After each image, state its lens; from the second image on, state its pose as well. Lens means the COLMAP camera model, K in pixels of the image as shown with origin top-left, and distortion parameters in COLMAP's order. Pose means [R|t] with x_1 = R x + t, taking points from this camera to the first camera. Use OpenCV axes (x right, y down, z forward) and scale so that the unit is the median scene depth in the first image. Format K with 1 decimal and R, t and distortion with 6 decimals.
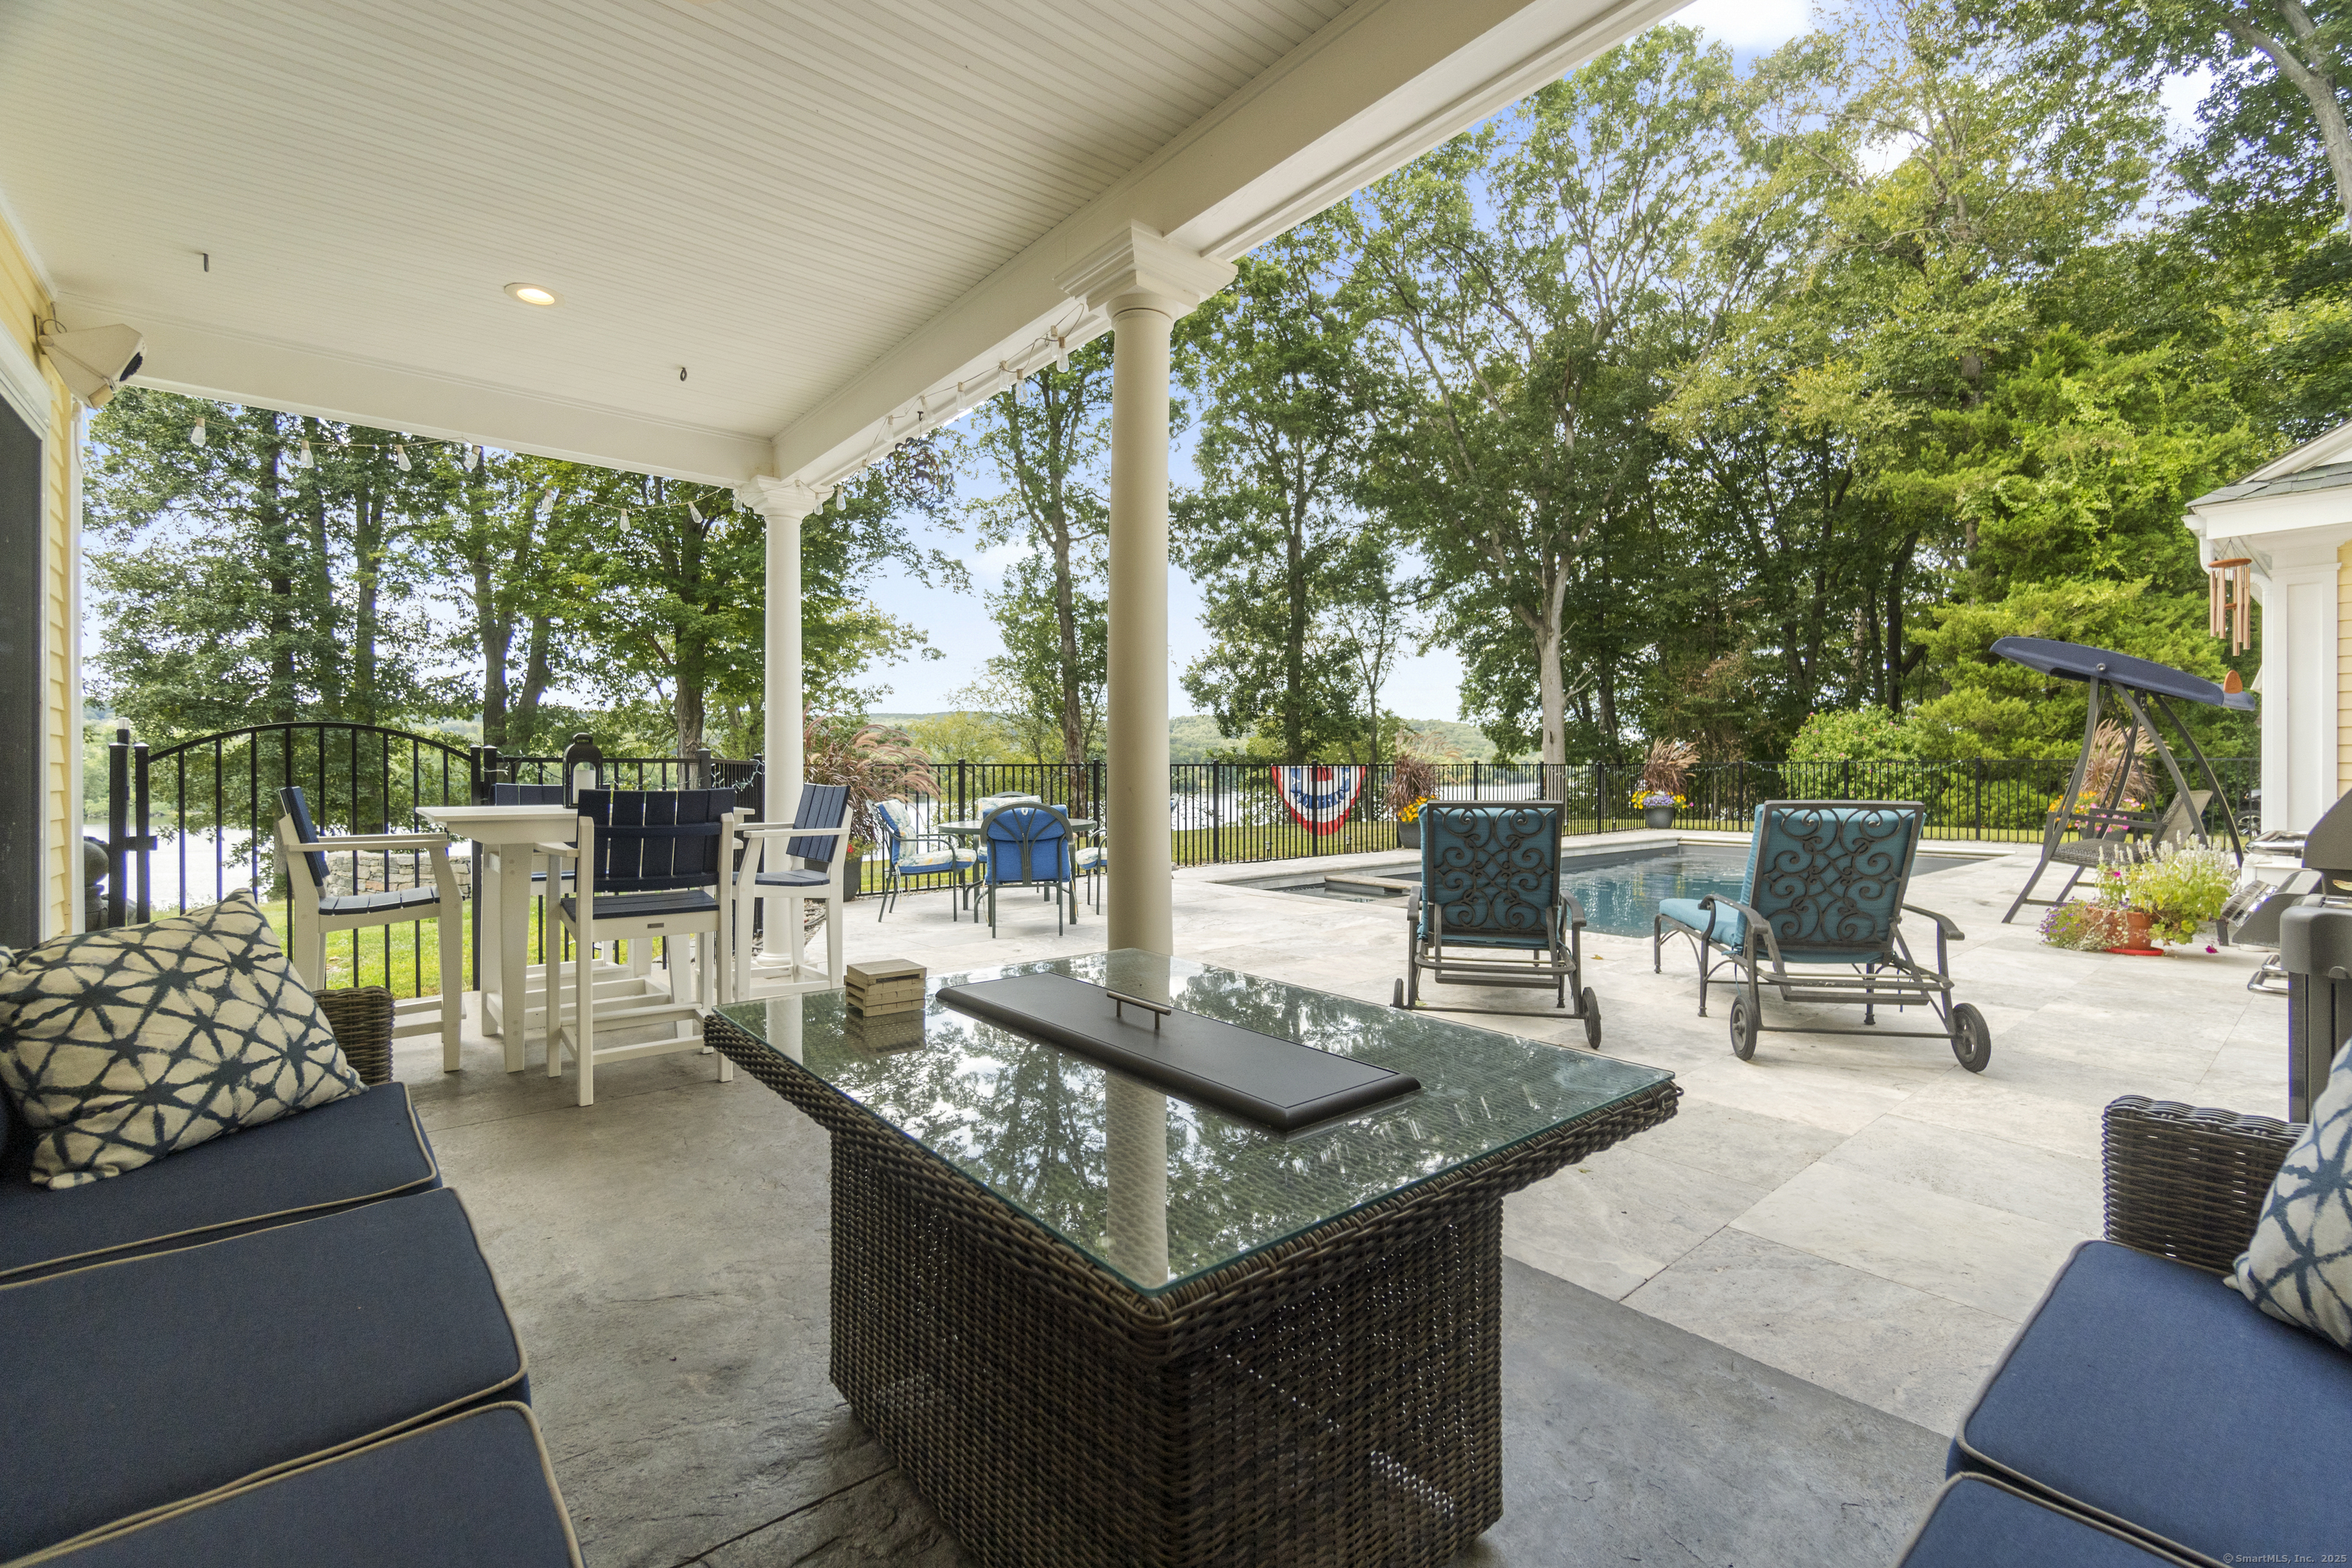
lens RADIAL K [[1022.6, 0, 1170.9], [0, 1022.6, 769.1], [0, 0, 1]] dist [-0.001716, 0.000255]
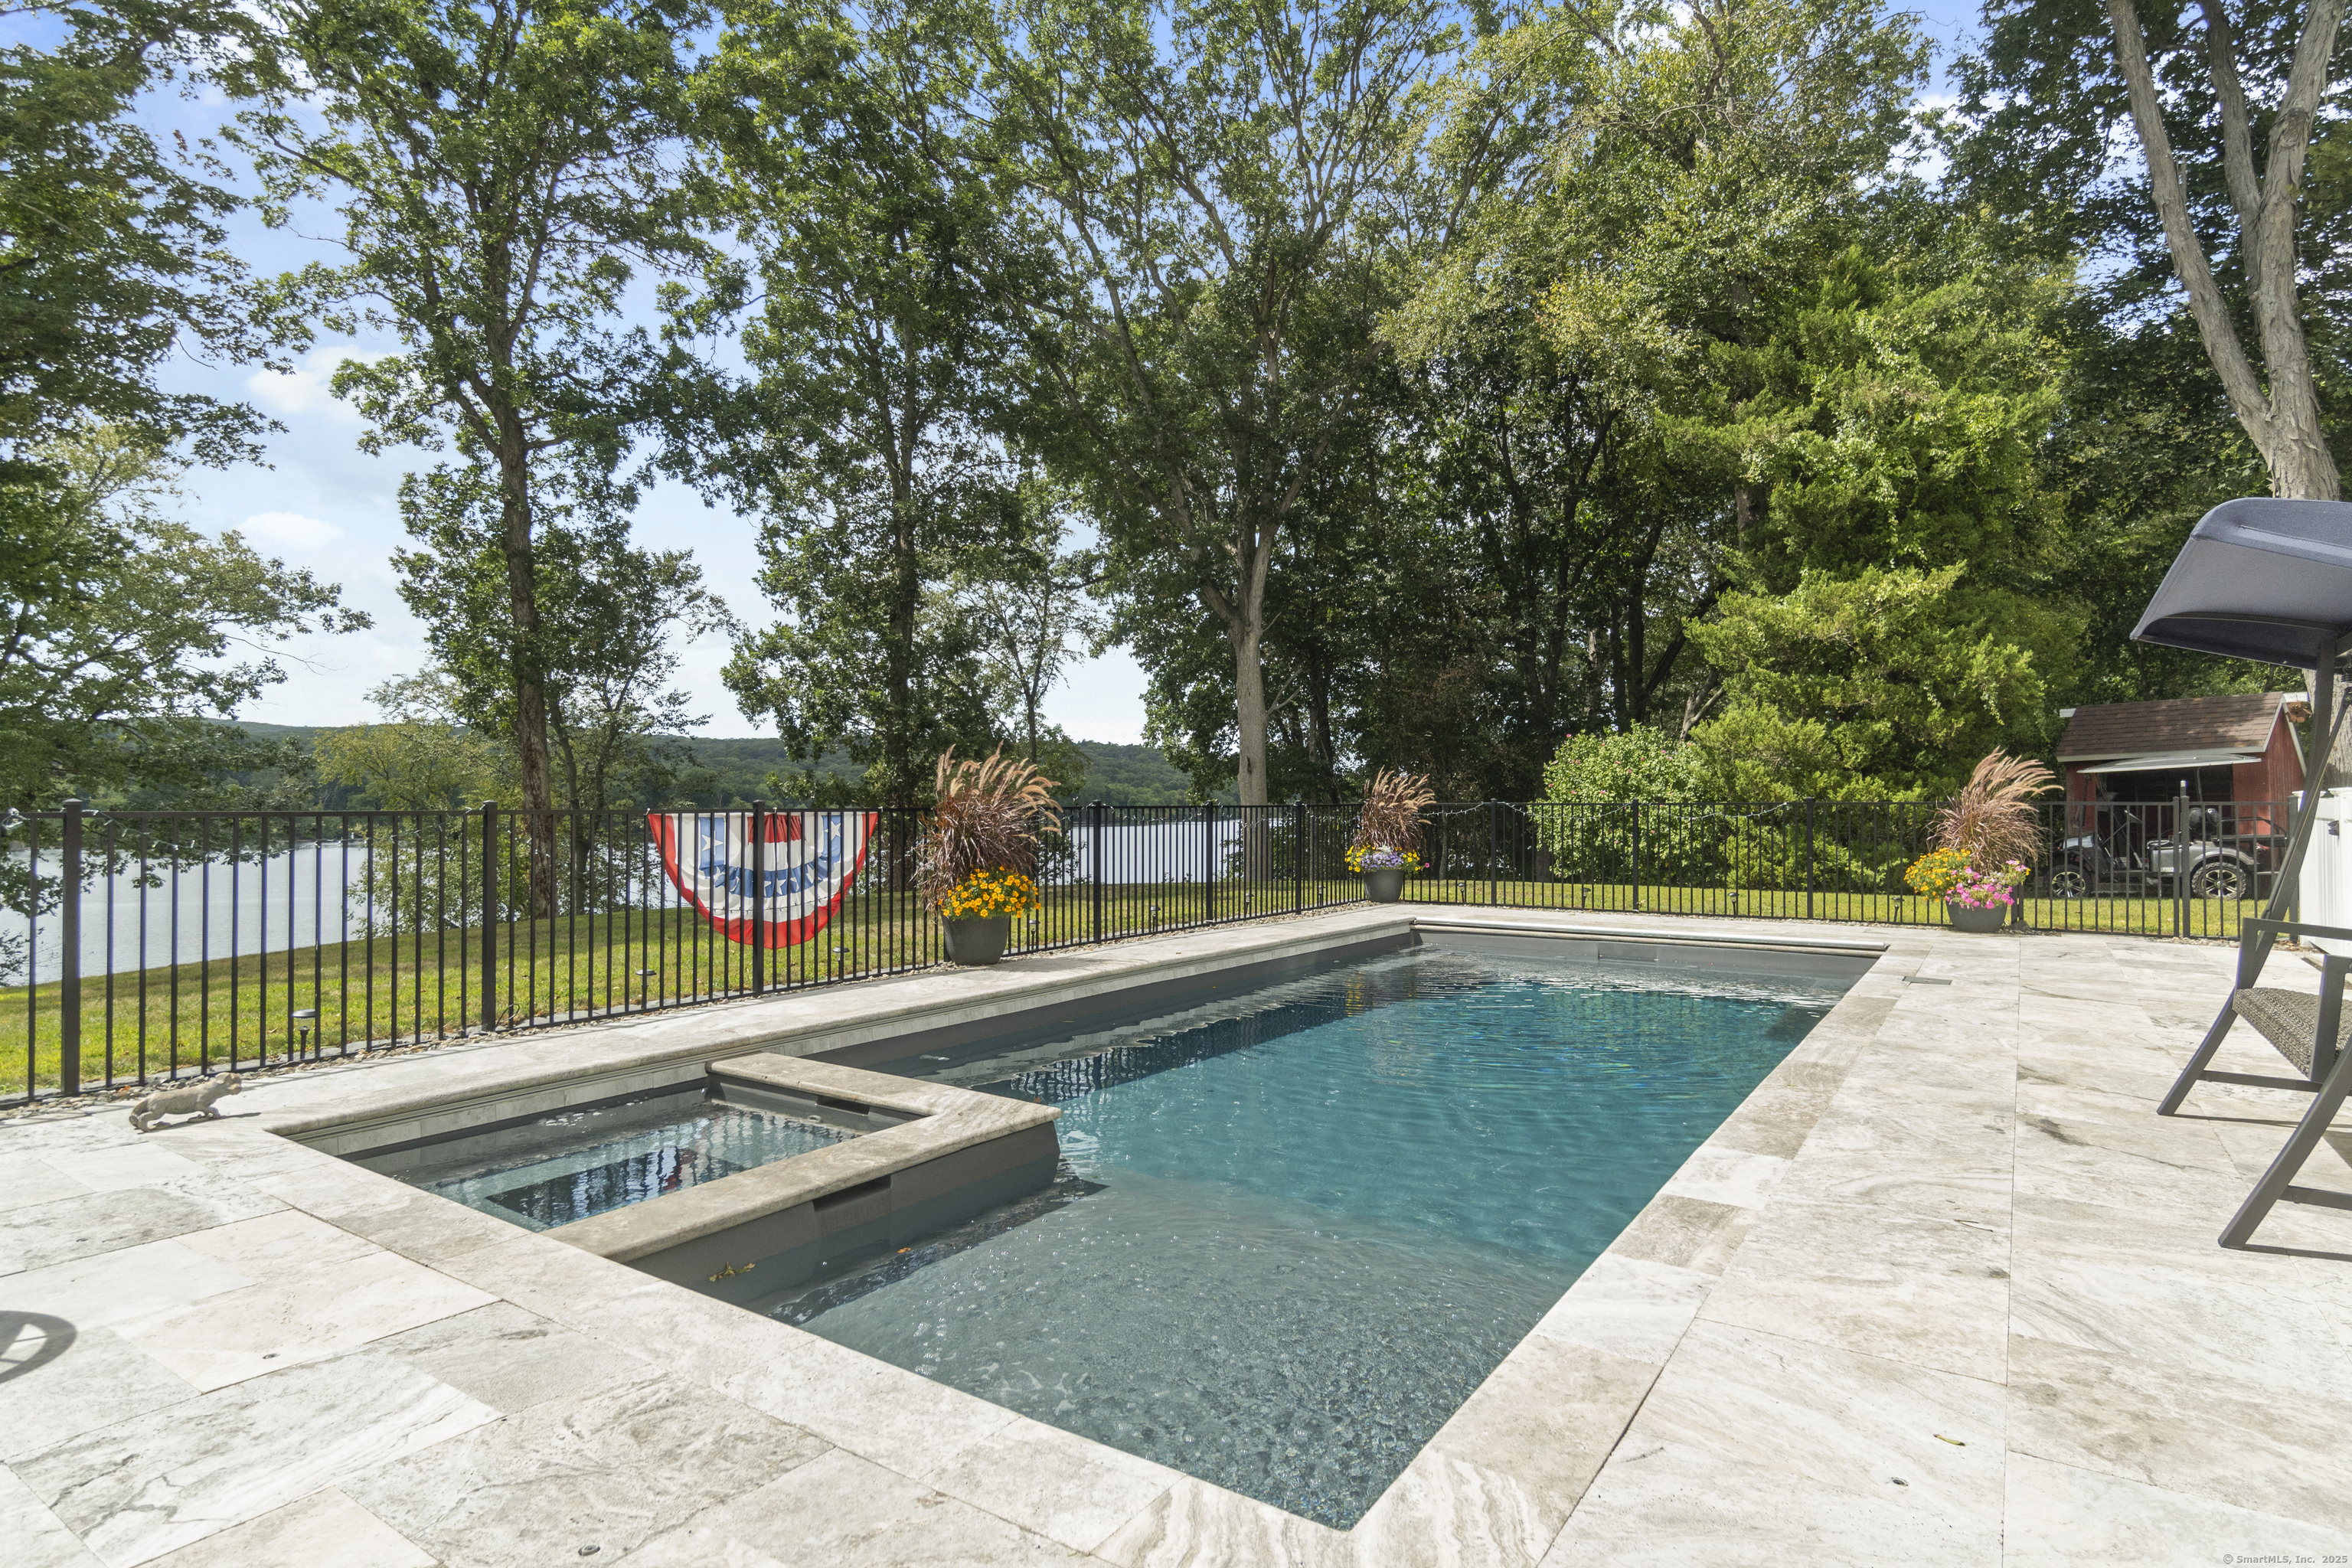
lens RADIAL K [[1225.0, 0, 1176.0], [0, 1225.0, 784.0], [0, 0, 1]] dist [0.000606, -0.000335]
pose [[0.960822, 0.007087, 0.277077, 0.073959], [-0.002671, 0.999863, -0.016311, -0.003216], [-0.277155, 0.014932, 0.960709, 0.158029]]
